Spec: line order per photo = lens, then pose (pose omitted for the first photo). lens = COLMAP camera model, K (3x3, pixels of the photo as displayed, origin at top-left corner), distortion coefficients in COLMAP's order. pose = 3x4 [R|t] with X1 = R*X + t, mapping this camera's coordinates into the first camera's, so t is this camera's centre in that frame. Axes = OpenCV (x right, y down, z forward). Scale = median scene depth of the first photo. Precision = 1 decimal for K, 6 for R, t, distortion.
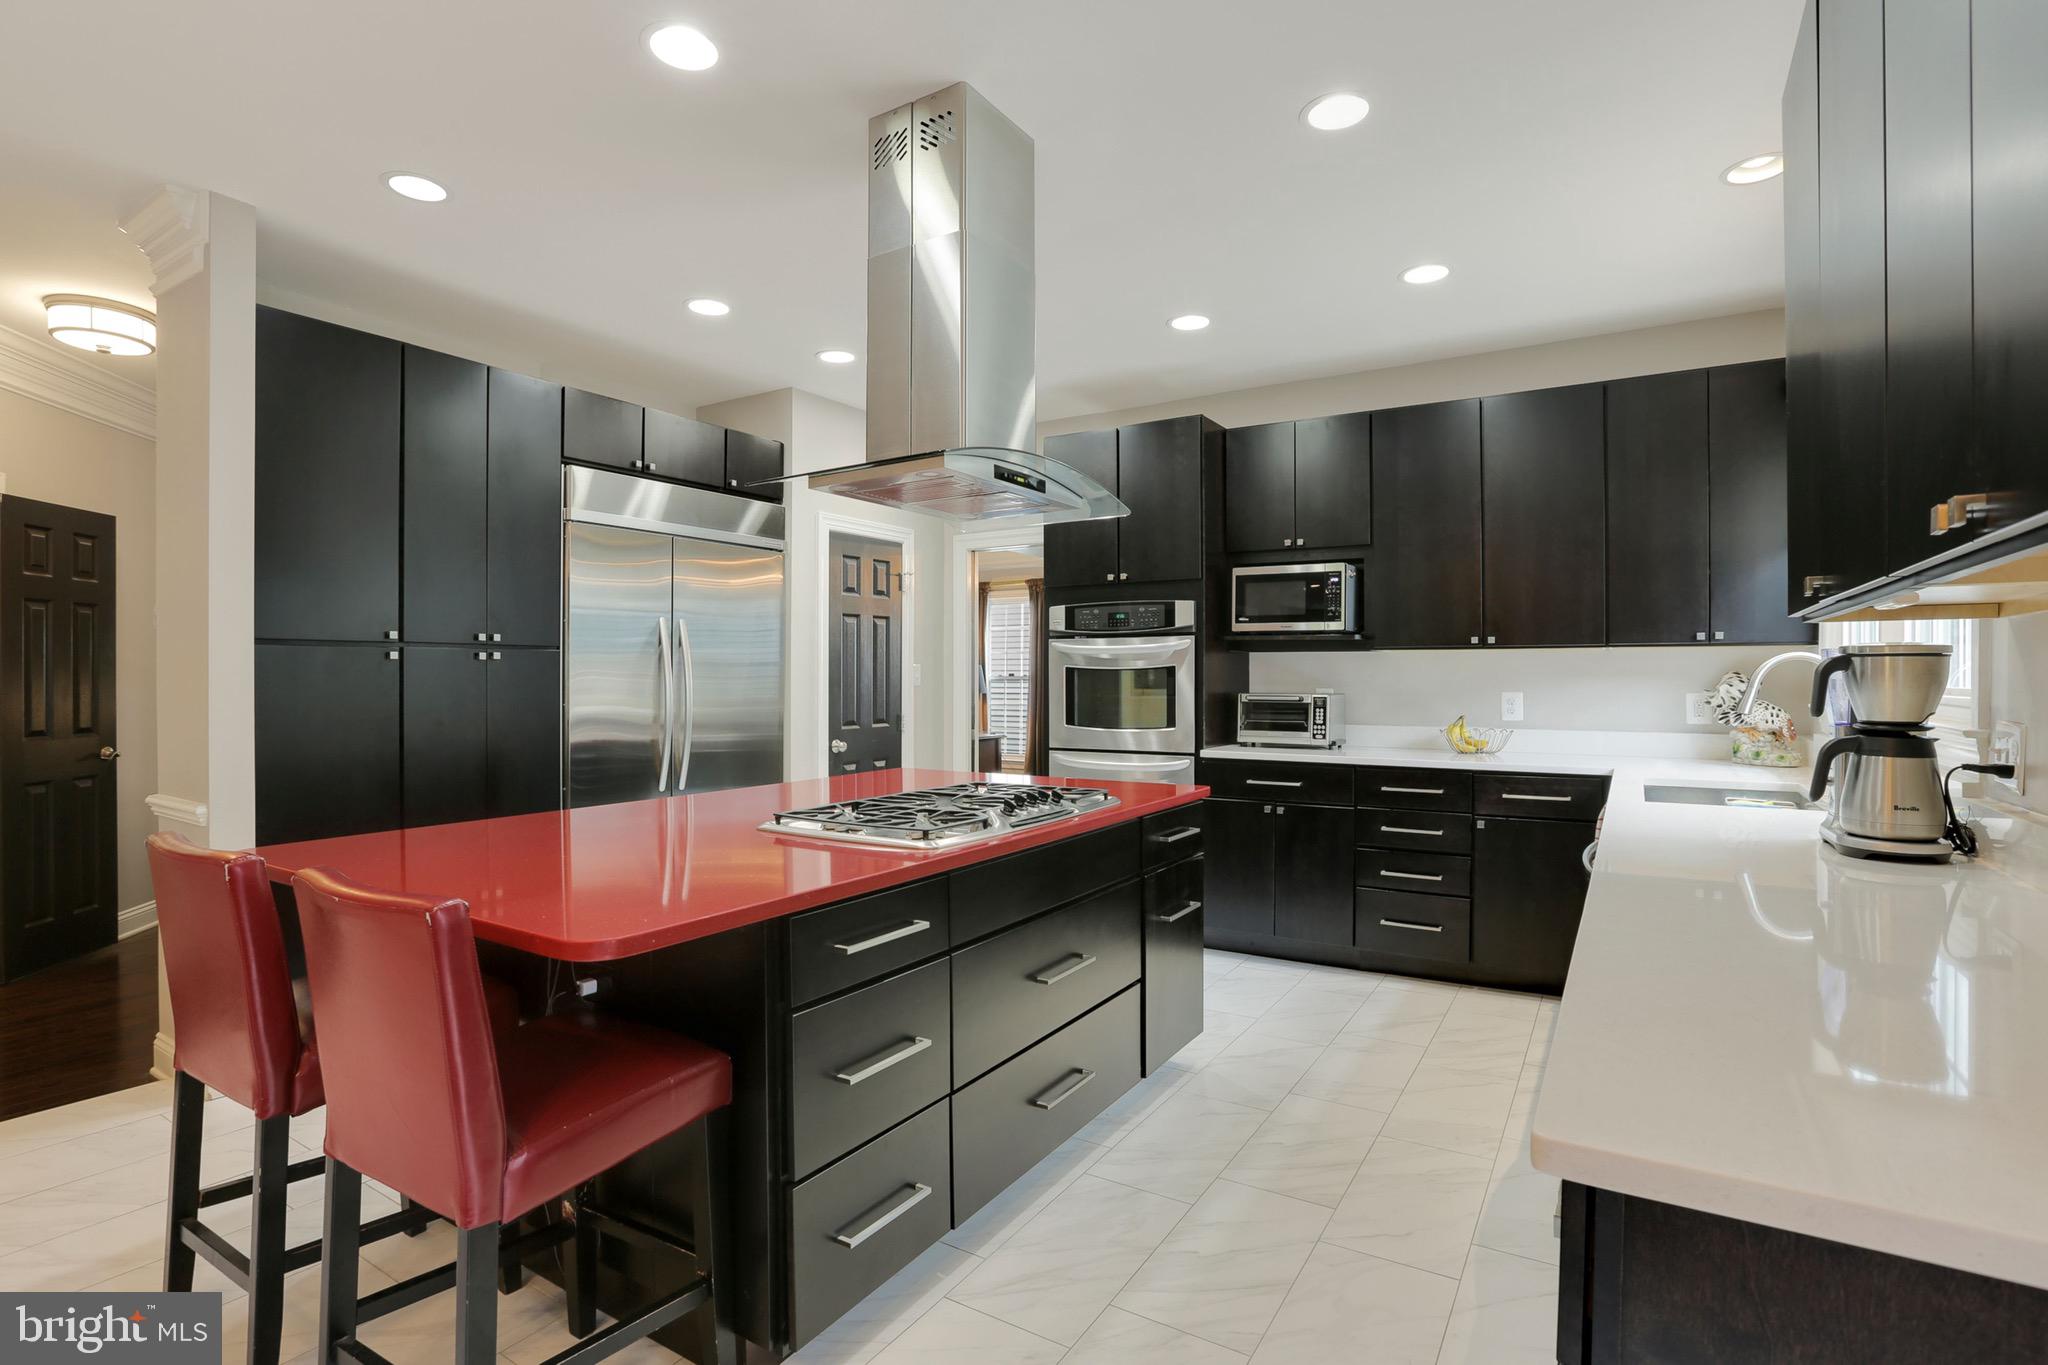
lens RADIAL K [[981.5, 0, 1021.4], [0, 981.5, 679.1], [0, 0, 1]] dist [-0.020357, 0.000258]
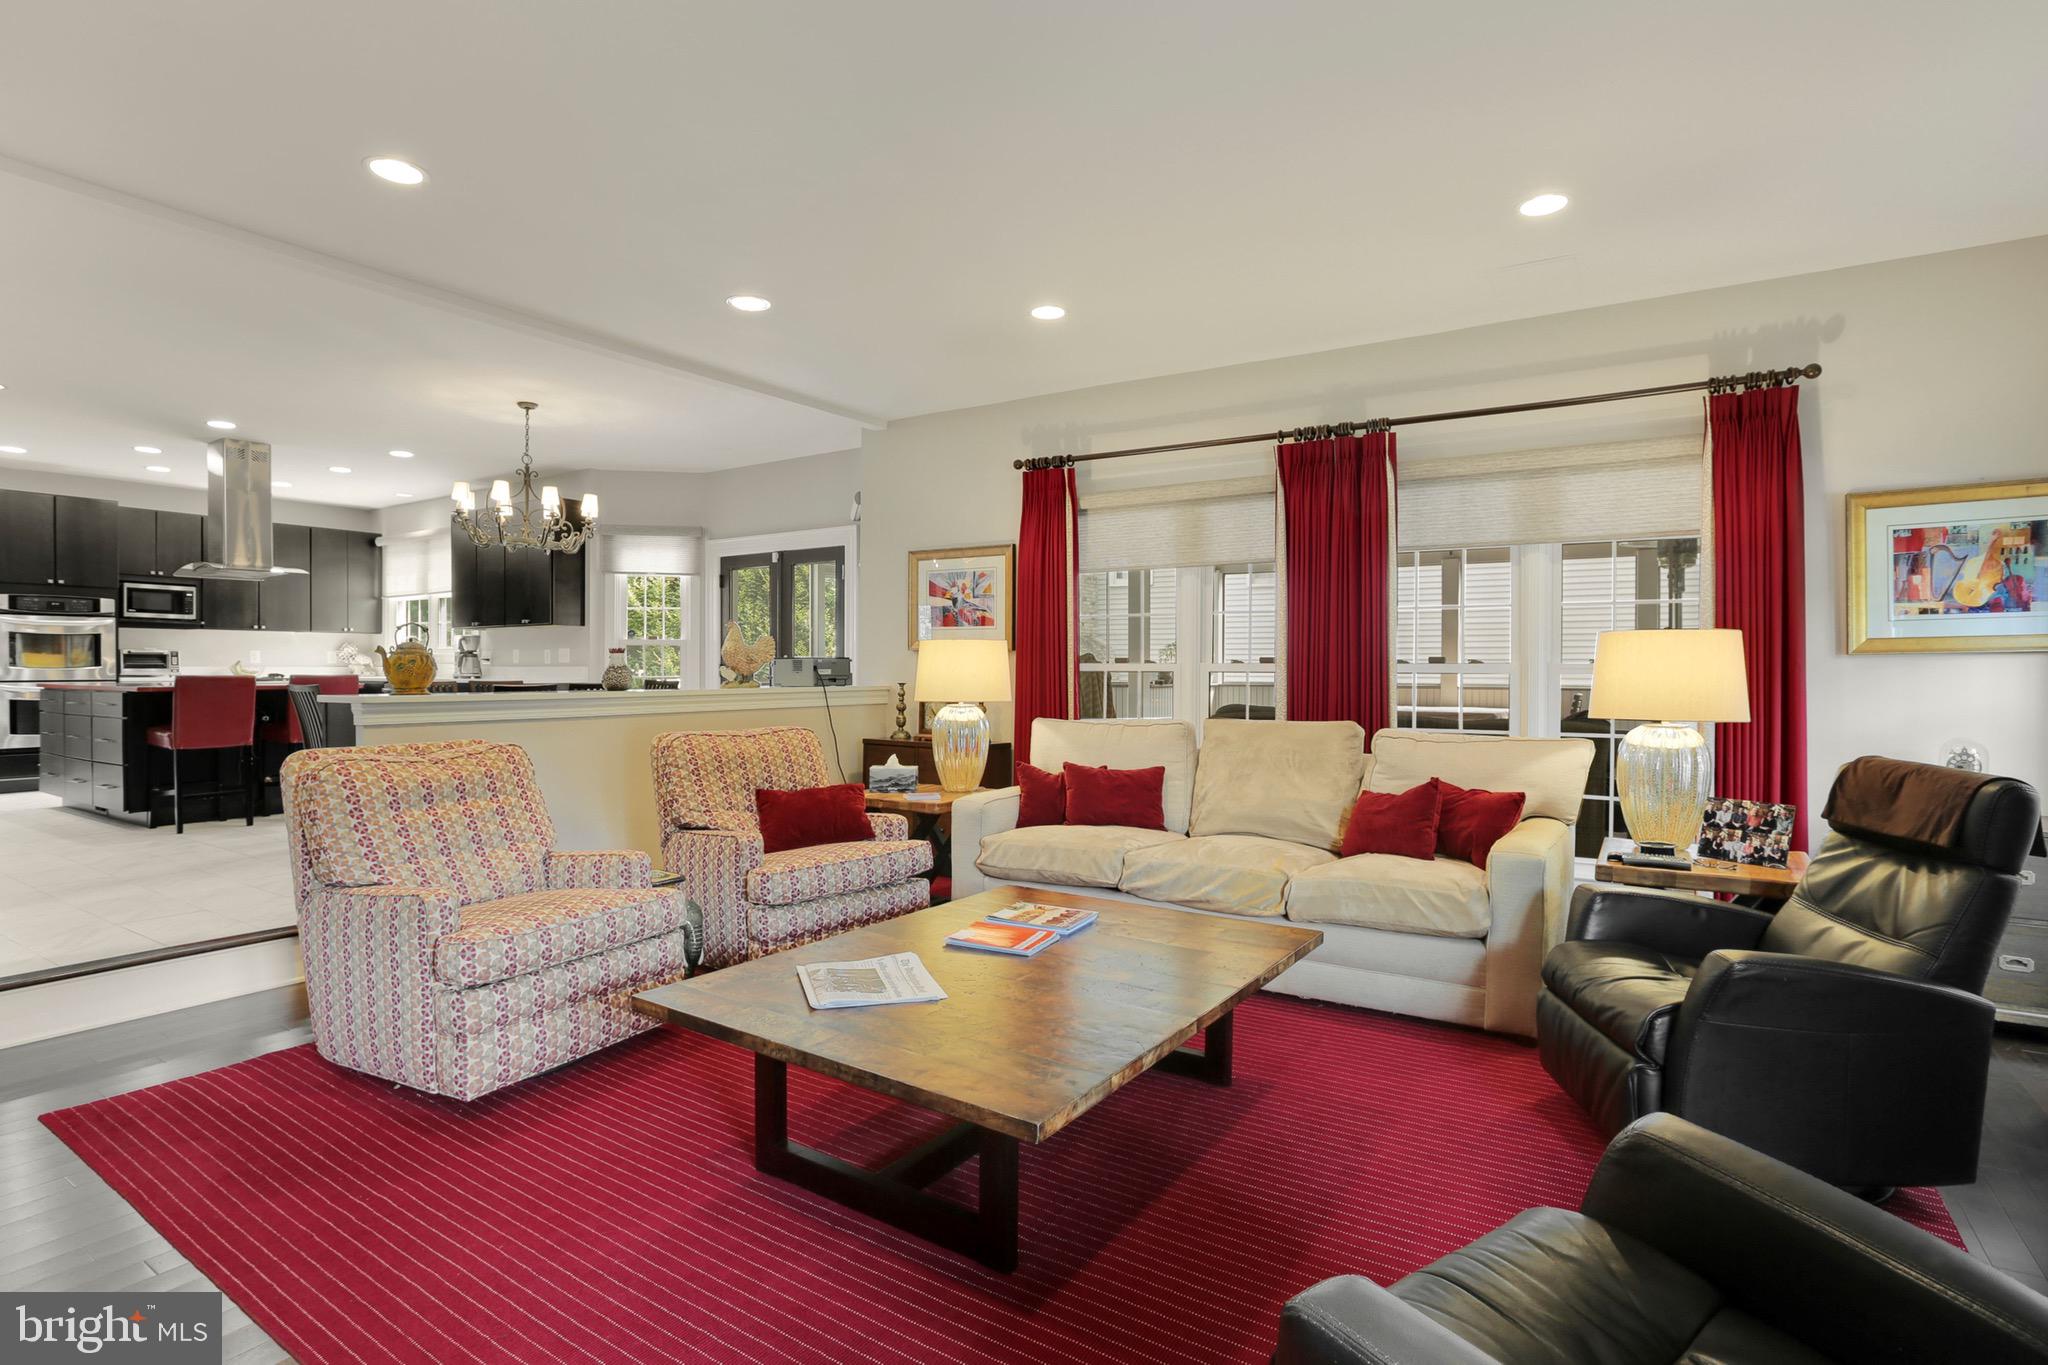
lens RADIAL K [[1132.2, 0, 1018.9], [0, 1132.2, 672.9], [0, 0, 1]] dist [-0.000367, 0.030300]
pose [[0.074599, 0.000923, 0.997213, -1.898952], [0.002419, 0.999996, -0.001106, 0.069341], [-0.997211, 0.002495, 0.074596, -0.913246]]
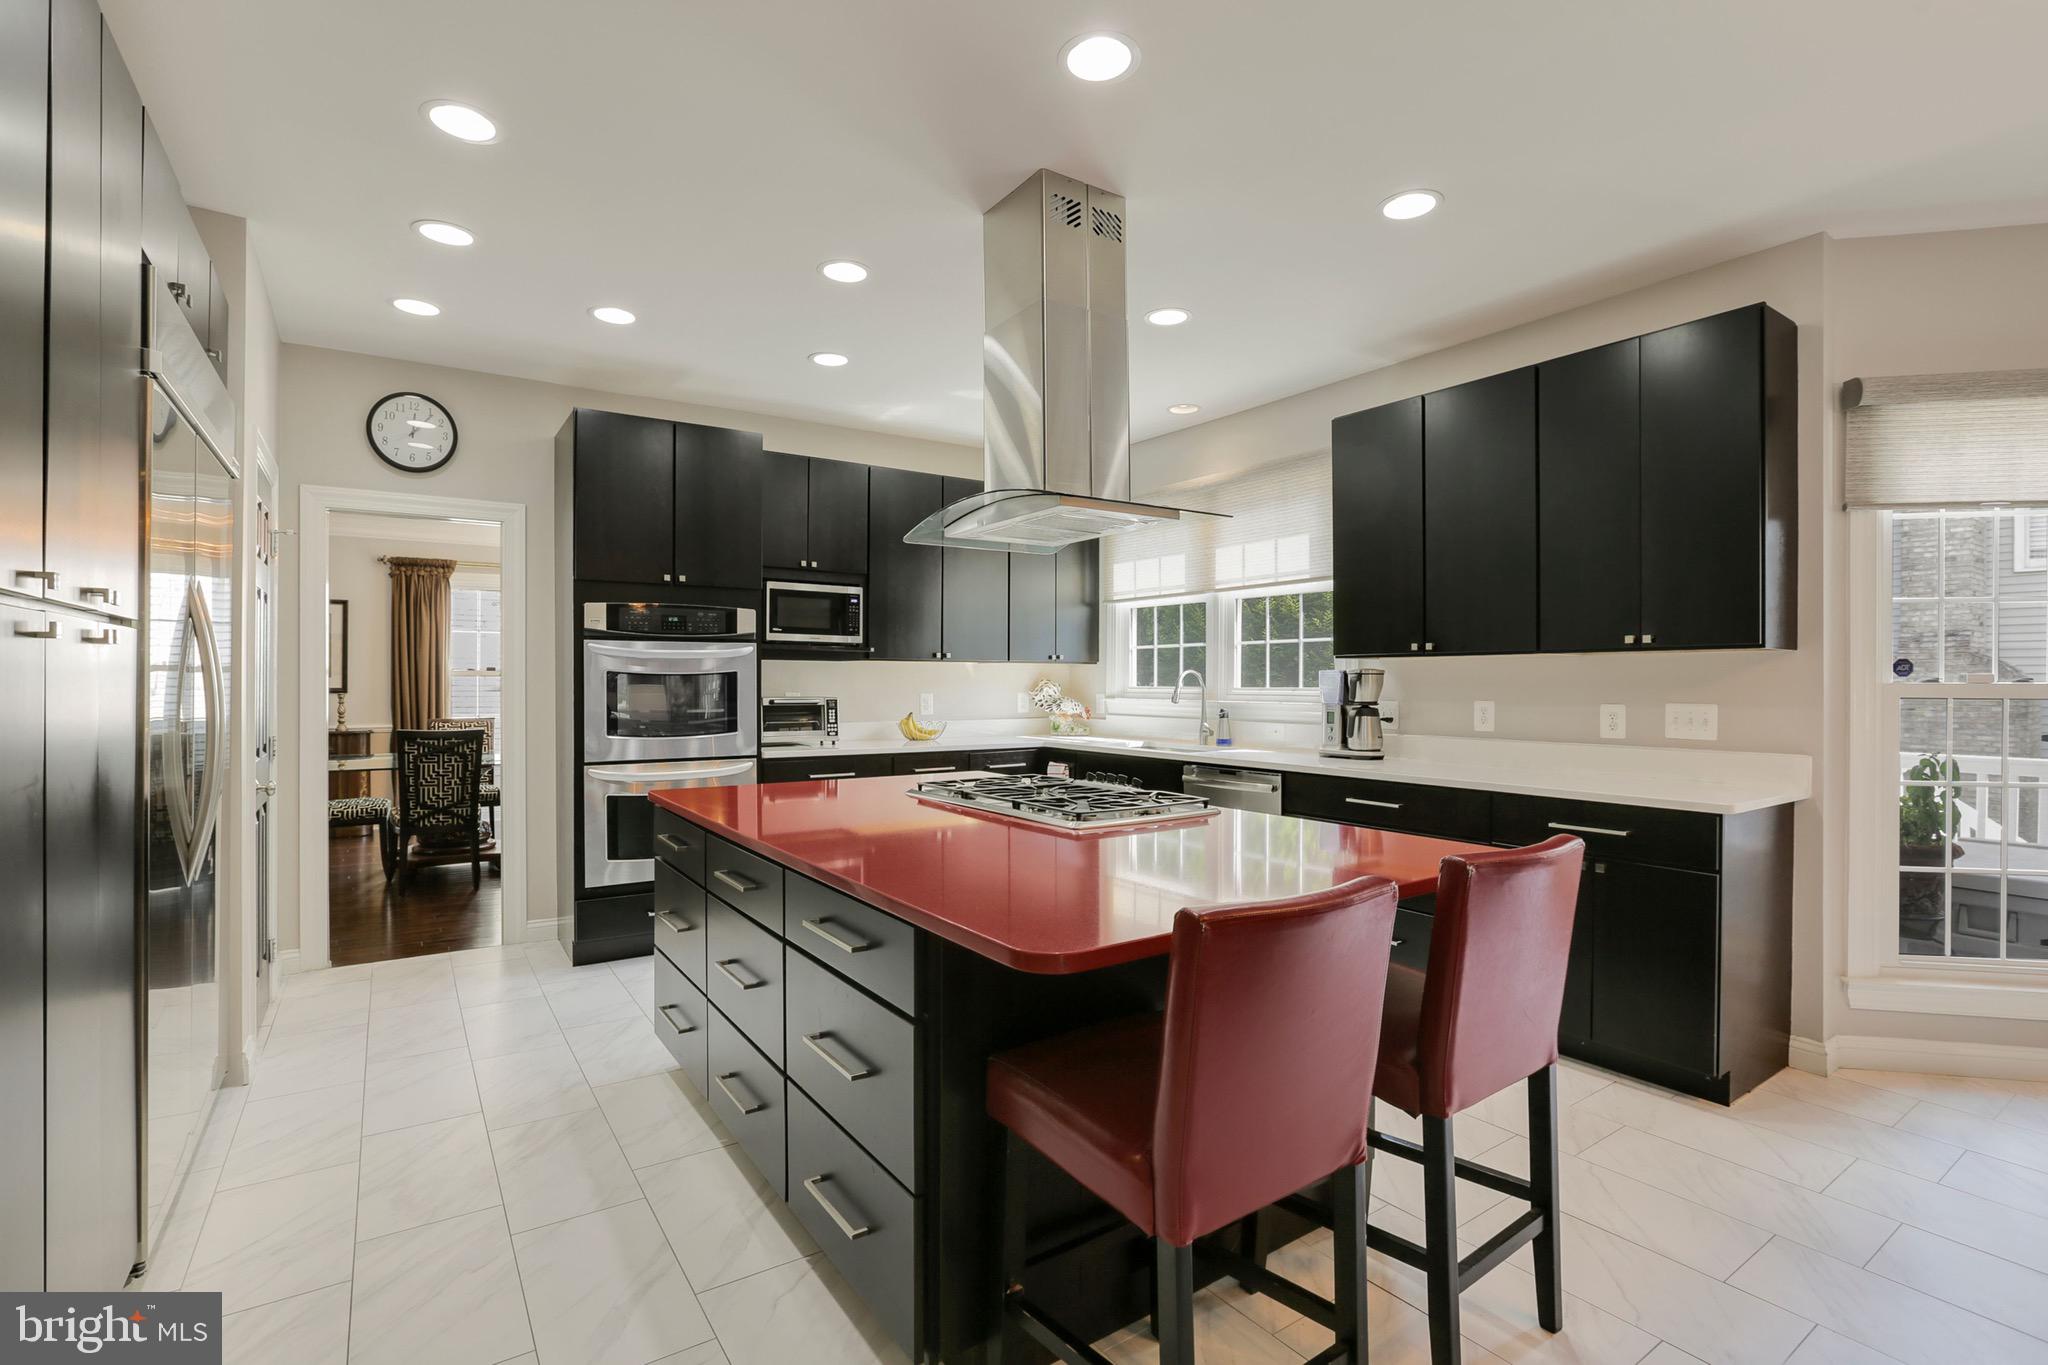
lens RADIAL K [[981.5, 0, 1021.4], [0, 981.5, 679.1], [0, 0, 1]] dist [-0.020357, 0.000258]
pose [[0.398726, 0.002115, 0.917068, -0.666891], [0.000920, 0.999996, -0.002706, -0.002531], [-0.917070, 0.001922, 0.398722, 0.318754]]
